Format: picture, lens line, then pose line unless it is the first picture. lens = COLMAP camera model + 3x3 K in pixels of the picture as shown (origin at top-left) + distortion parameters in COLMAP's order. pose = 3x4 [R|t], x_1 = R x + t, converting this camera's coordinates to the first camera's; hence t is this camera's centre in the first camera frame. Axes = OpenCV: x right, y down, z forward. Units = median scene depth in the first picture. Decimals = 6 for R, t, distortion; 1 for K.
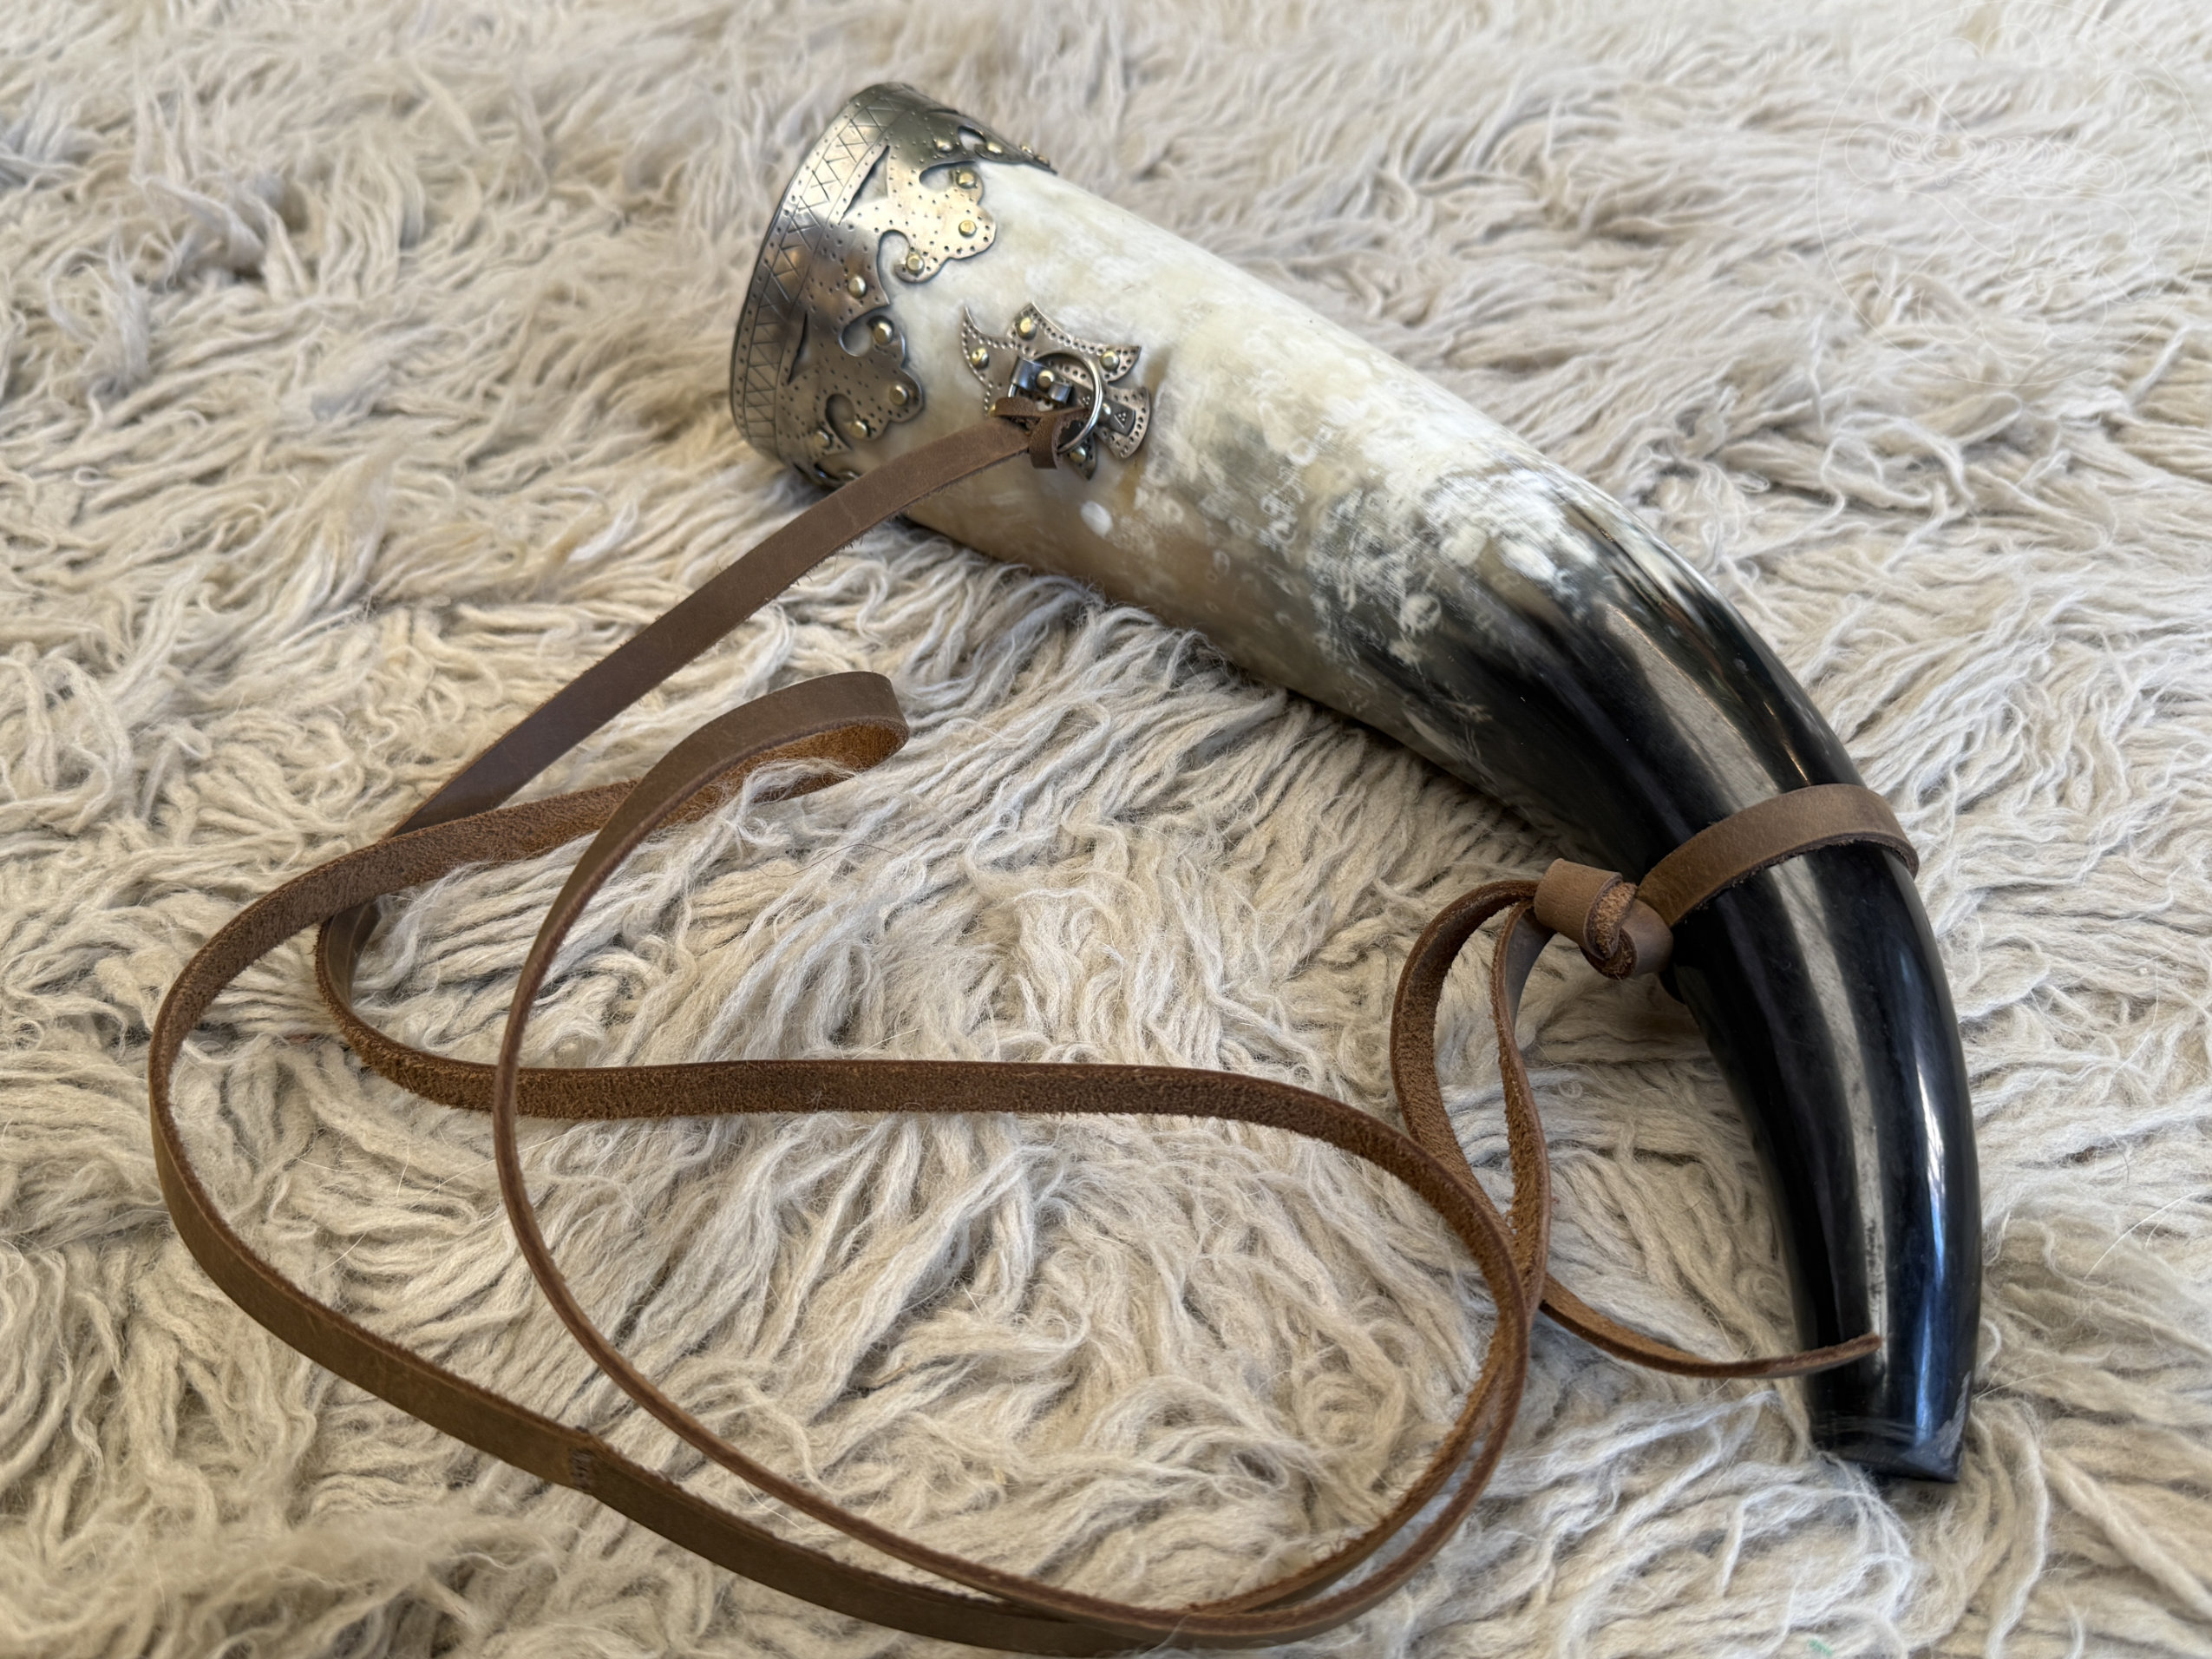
lens RADIAL K [[1929.6, 0, 1106.0], [0, 1929.6, 829.5], [0, 0, 1]] dist [0.164265, -0.454488]
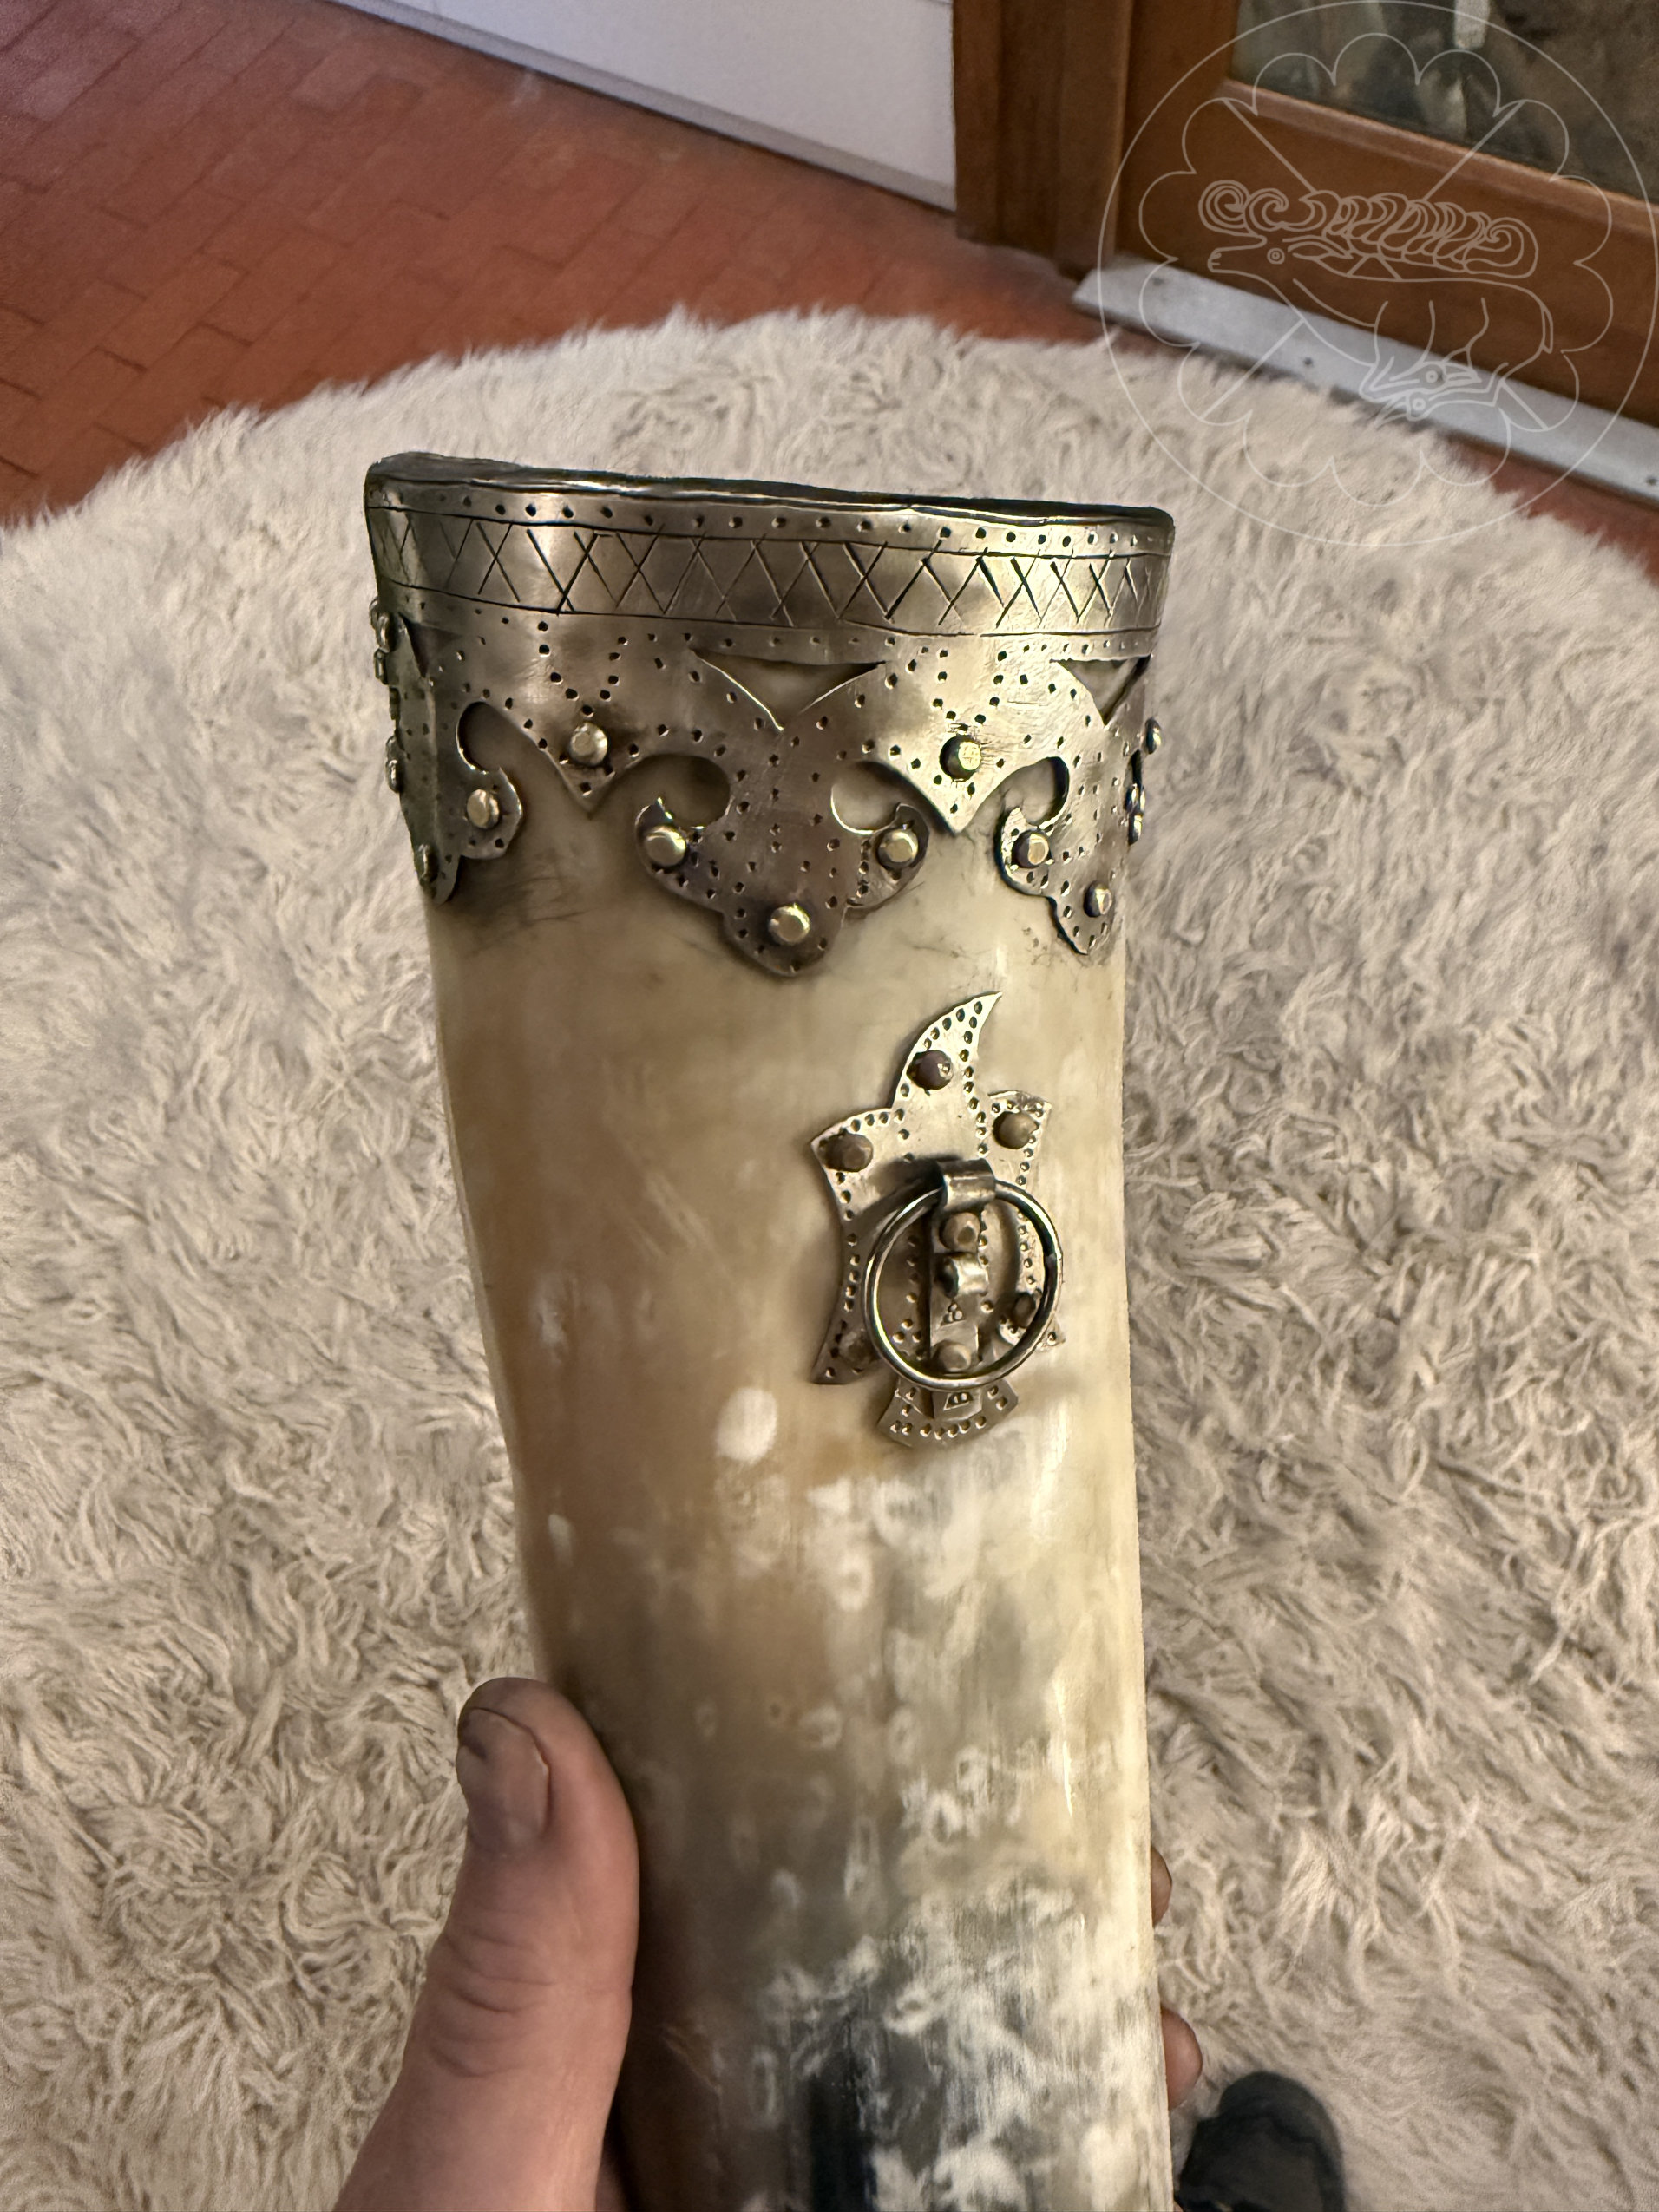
lens RADIAL K [[1567.4, 0, 826.0], [0, 1567.4, 986.8], [0, 0, 1]] dist [-0.000575, -0.003951]
pose [[0.230923, 0.745739, 0.624938, -0.357991], [-0.747739, 0.546987, -0.376421, -0.093957], [-0.622544, -0.380366, 0.683930, 0.820948]]
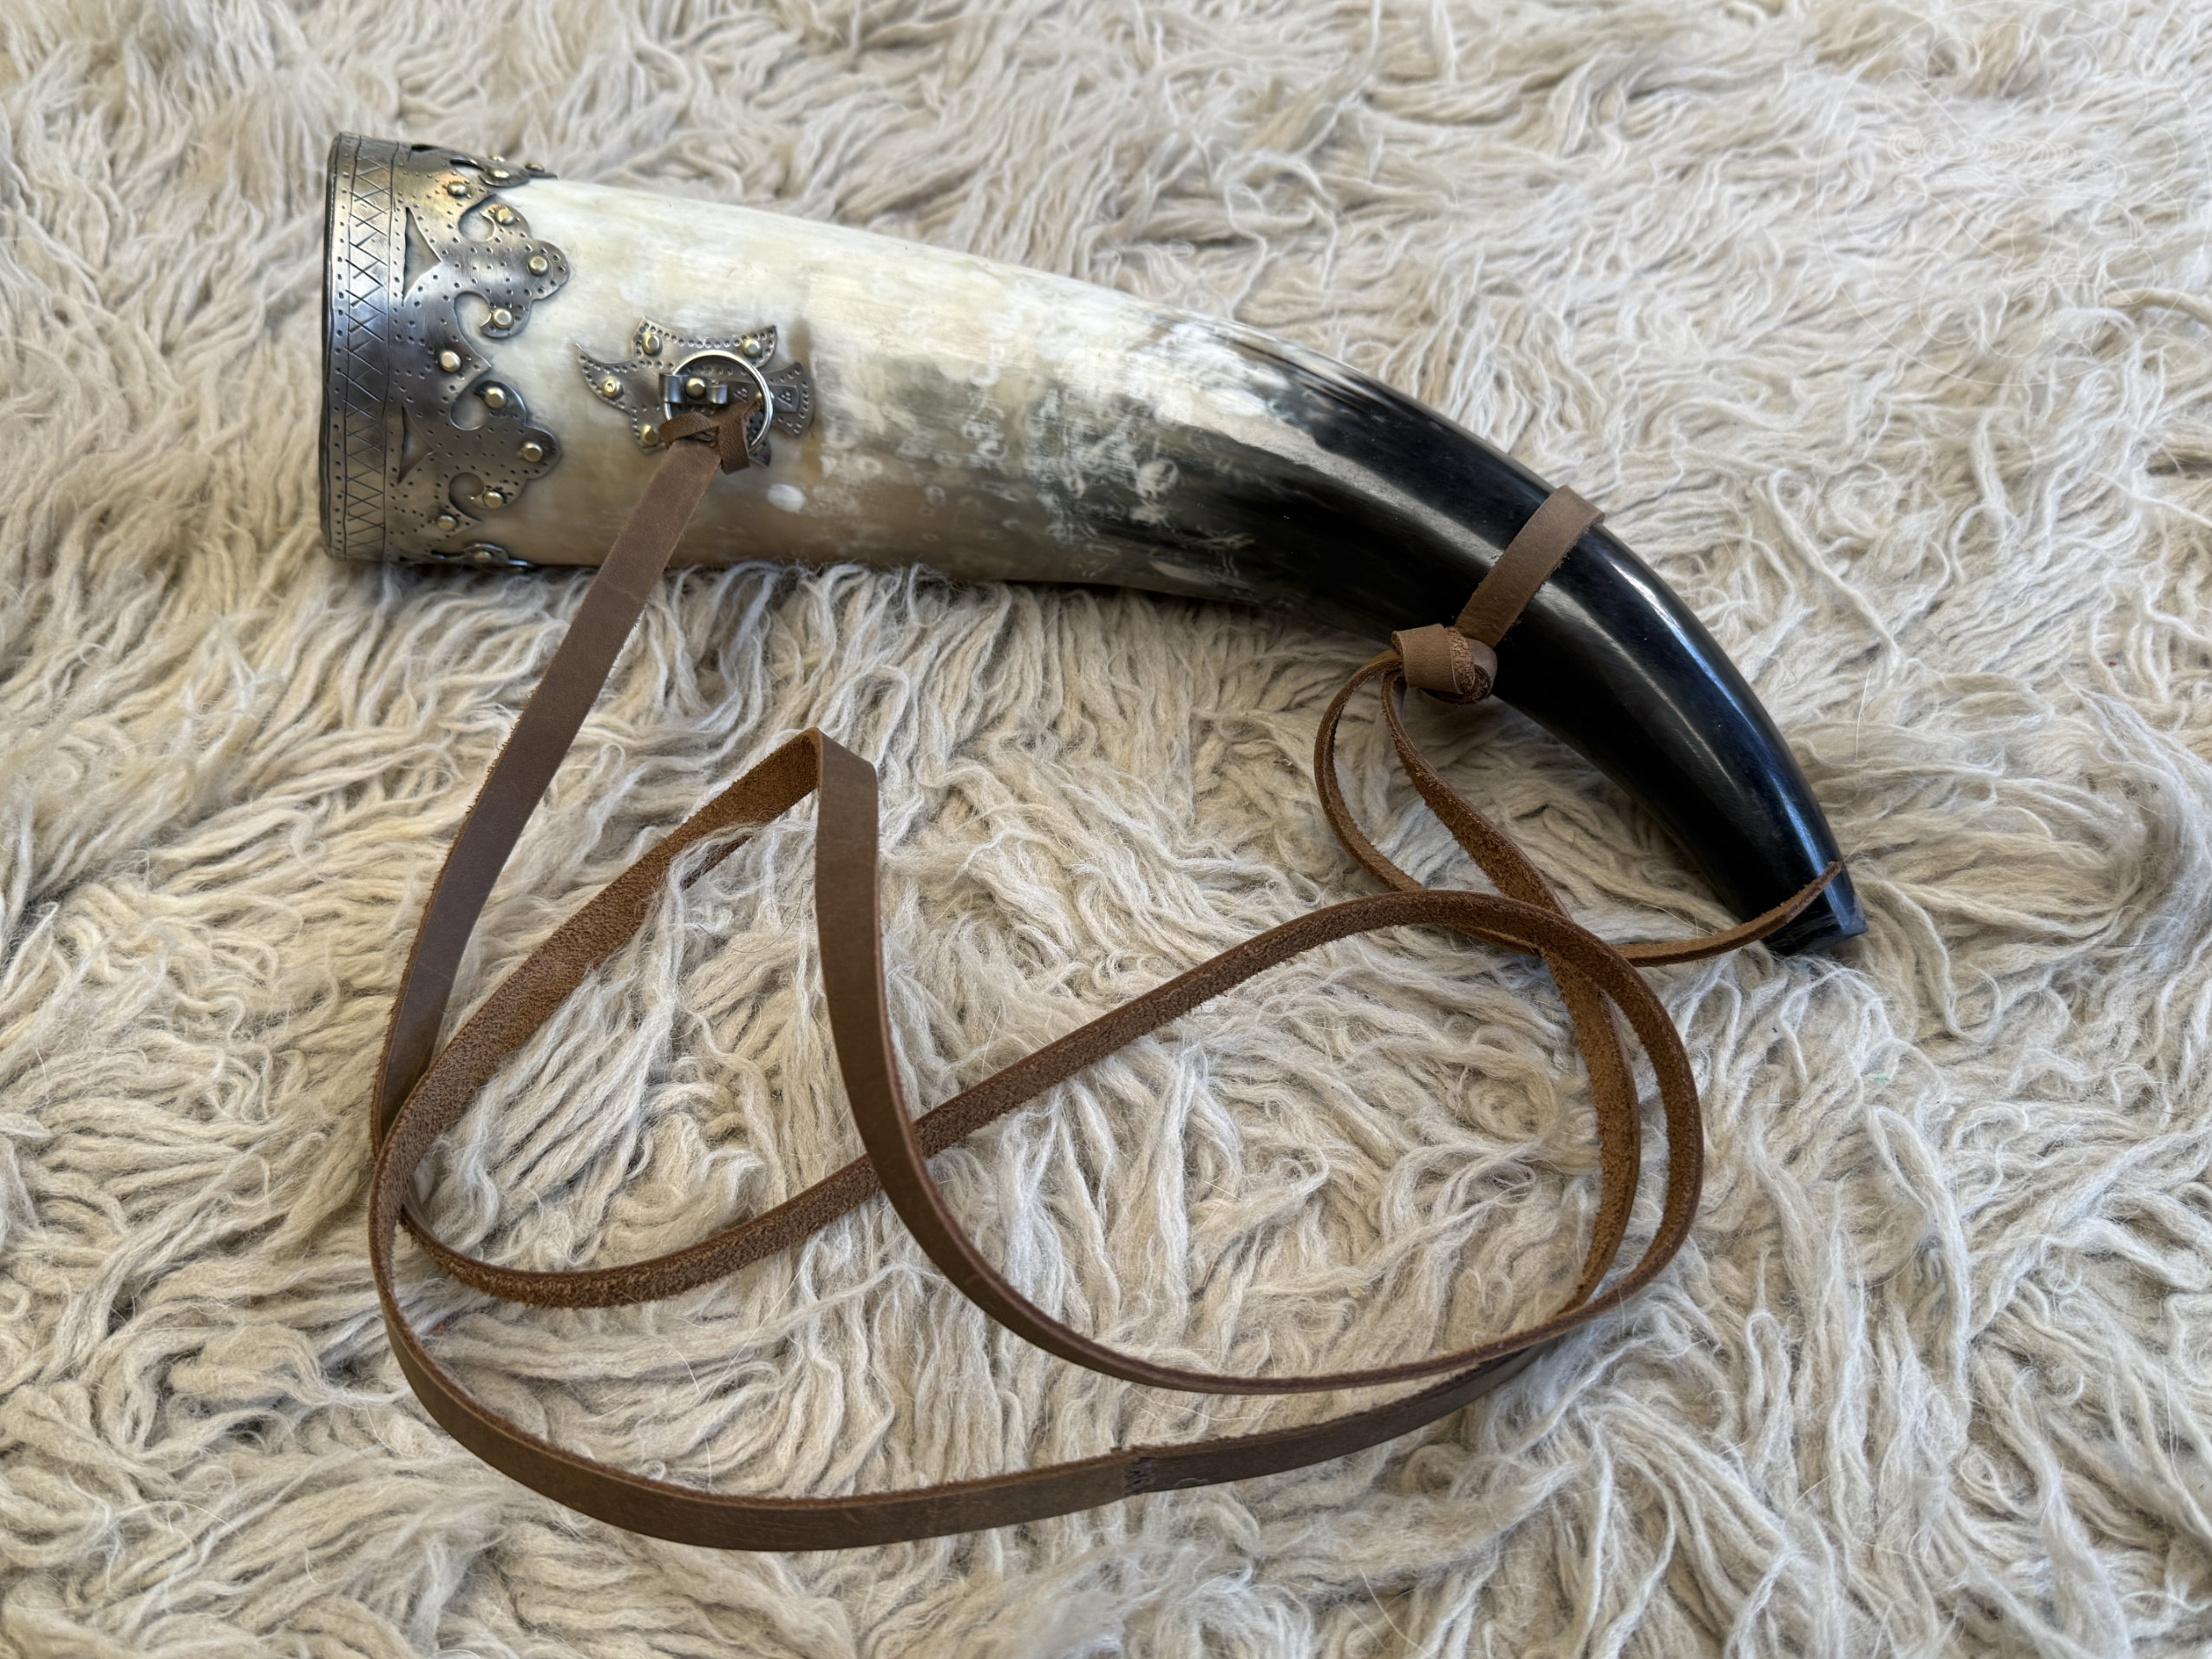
lens RADIAL K [[1929.6, 0, 1106.0], [0, 1929.6, 829.5], [0, 0, 1]] dist [0.164265, -0.454488]
pose [[0.801024, -0.441345, 0.404444, -0.391547], [0.377954, 0.896787, 0.230051, -0.190385], [-0.464233, -0.031415, 0.885156, 0.008554]]
